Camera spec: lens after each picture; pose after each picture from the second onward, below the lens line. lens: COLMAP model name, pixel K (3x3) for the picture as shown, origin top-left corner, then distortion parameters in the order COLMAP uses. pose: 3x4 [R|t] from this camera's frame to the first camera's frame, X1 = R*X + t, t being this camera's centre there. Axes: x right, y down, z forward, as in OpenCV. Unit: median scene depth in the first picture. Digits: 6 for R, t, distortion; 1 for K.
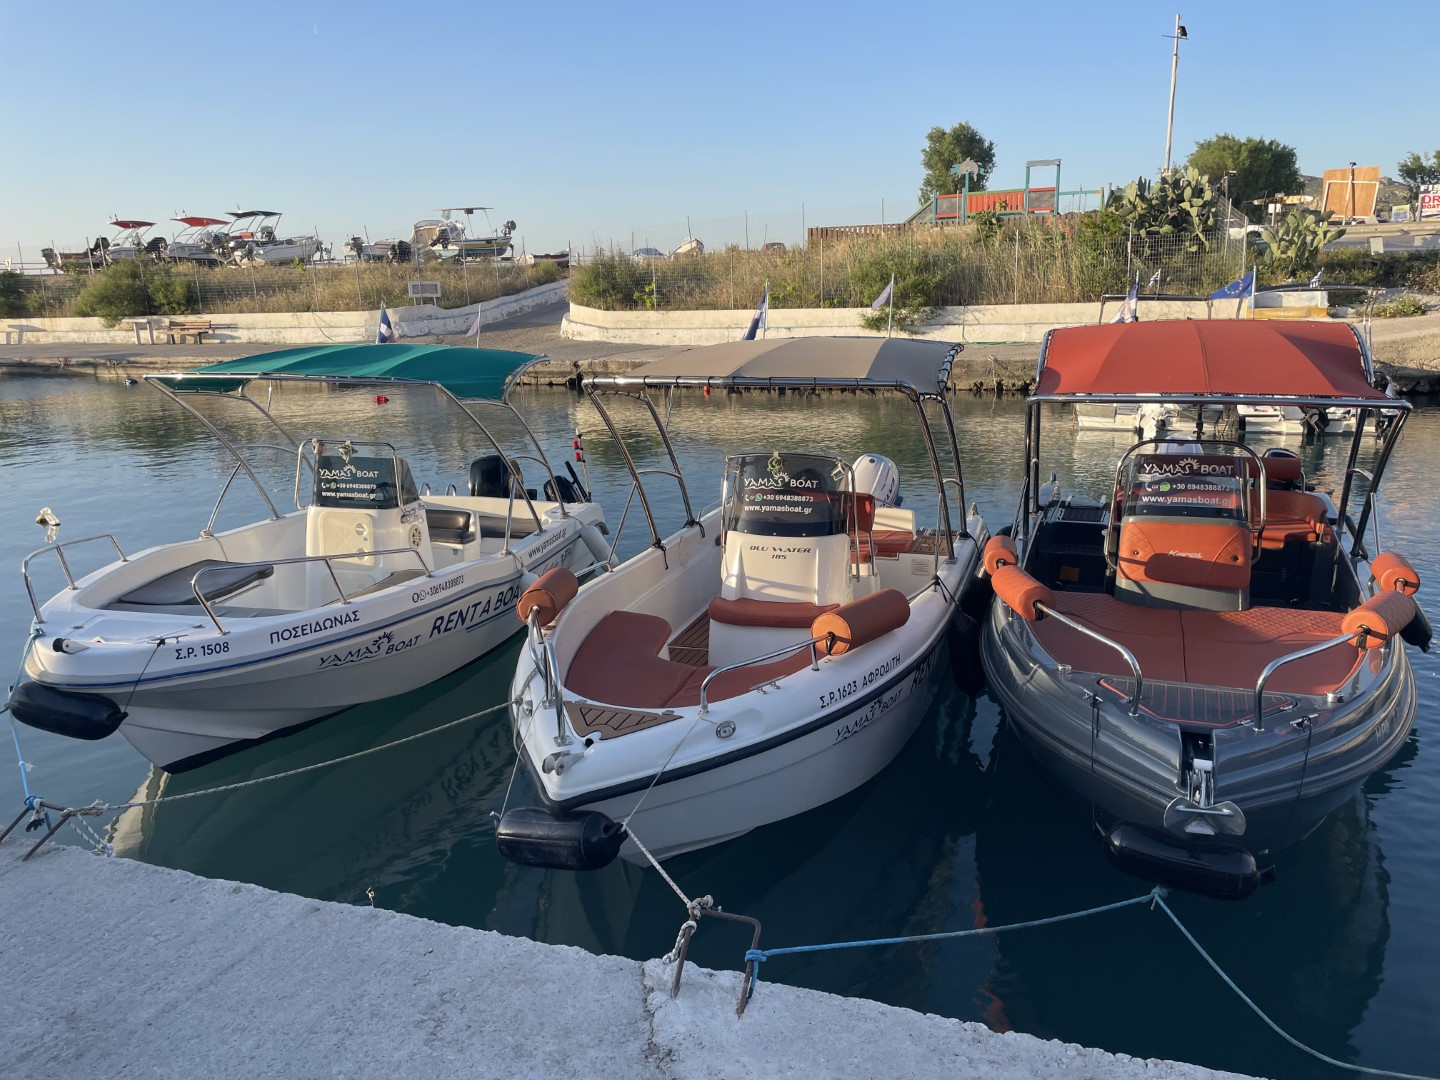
lens RADIAL K [[1129.2, 0, 720.0], [0, 1129.2, 540.0], [0, 0, 1]] dist [0.097335, -0.142165]
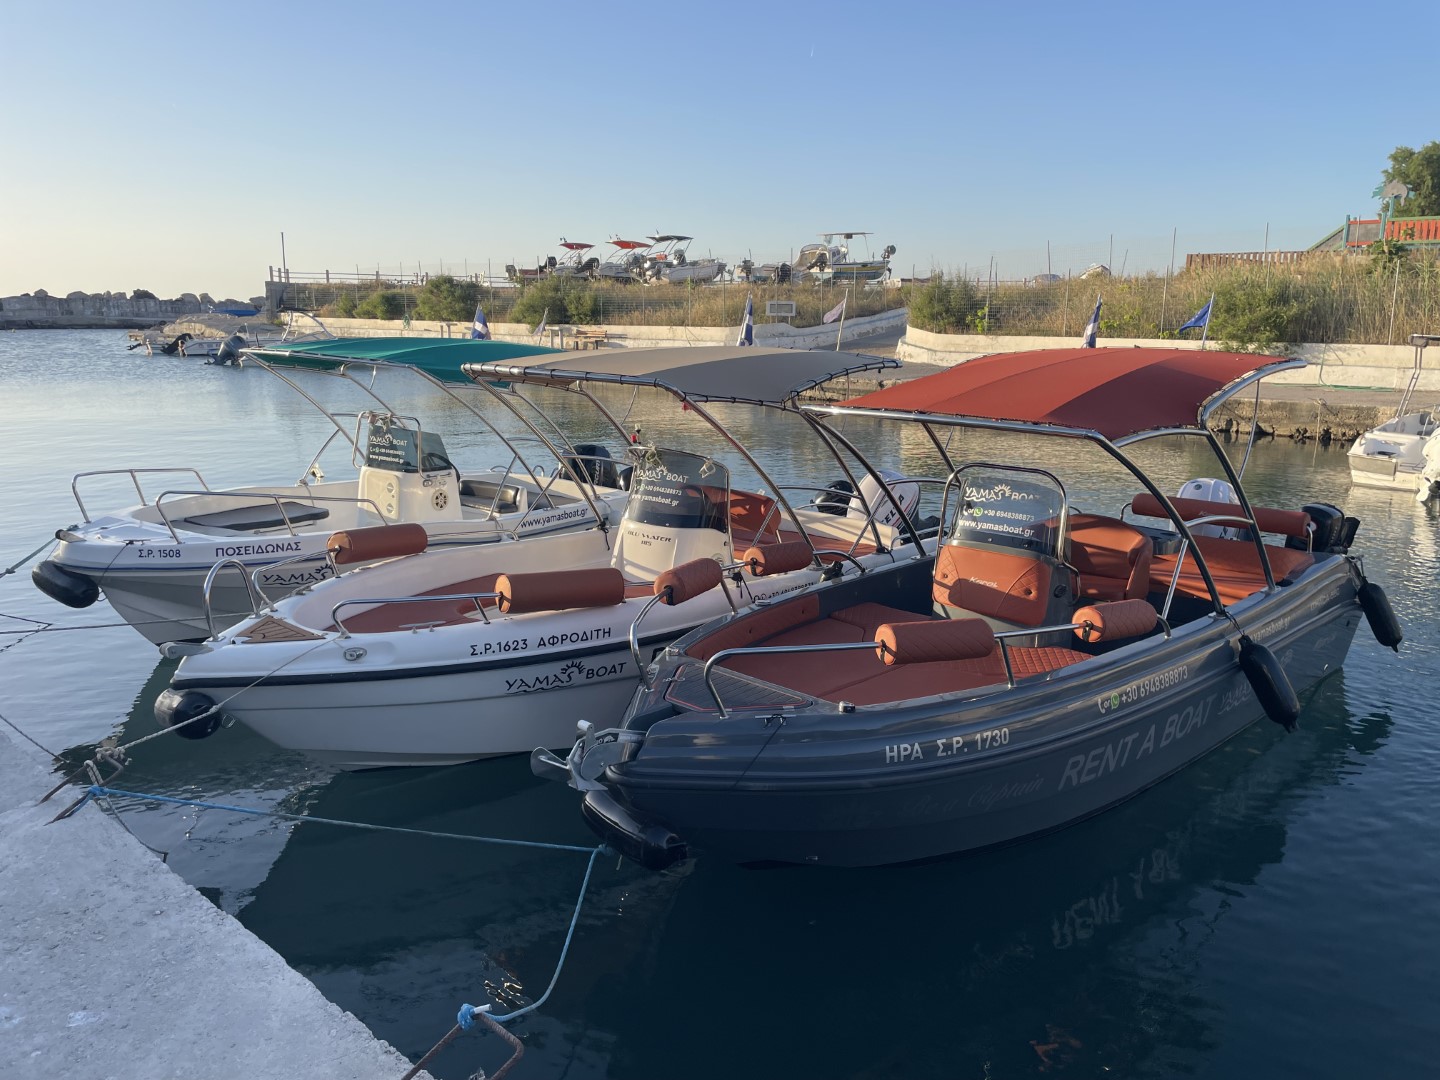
lens RADIAL K [[1129.2, 0, 720.0], [0, 1129.2, 540.0], [0, 0, 1]] dist [0.097335, -0.142165]
pose [[0.919174, 0.111791, -0.377653, 0.107932], [-0.120092, 0.992762, 0.001579, 0.000401], [0.375096, 0.043902, 0.925946, 0.005168]]
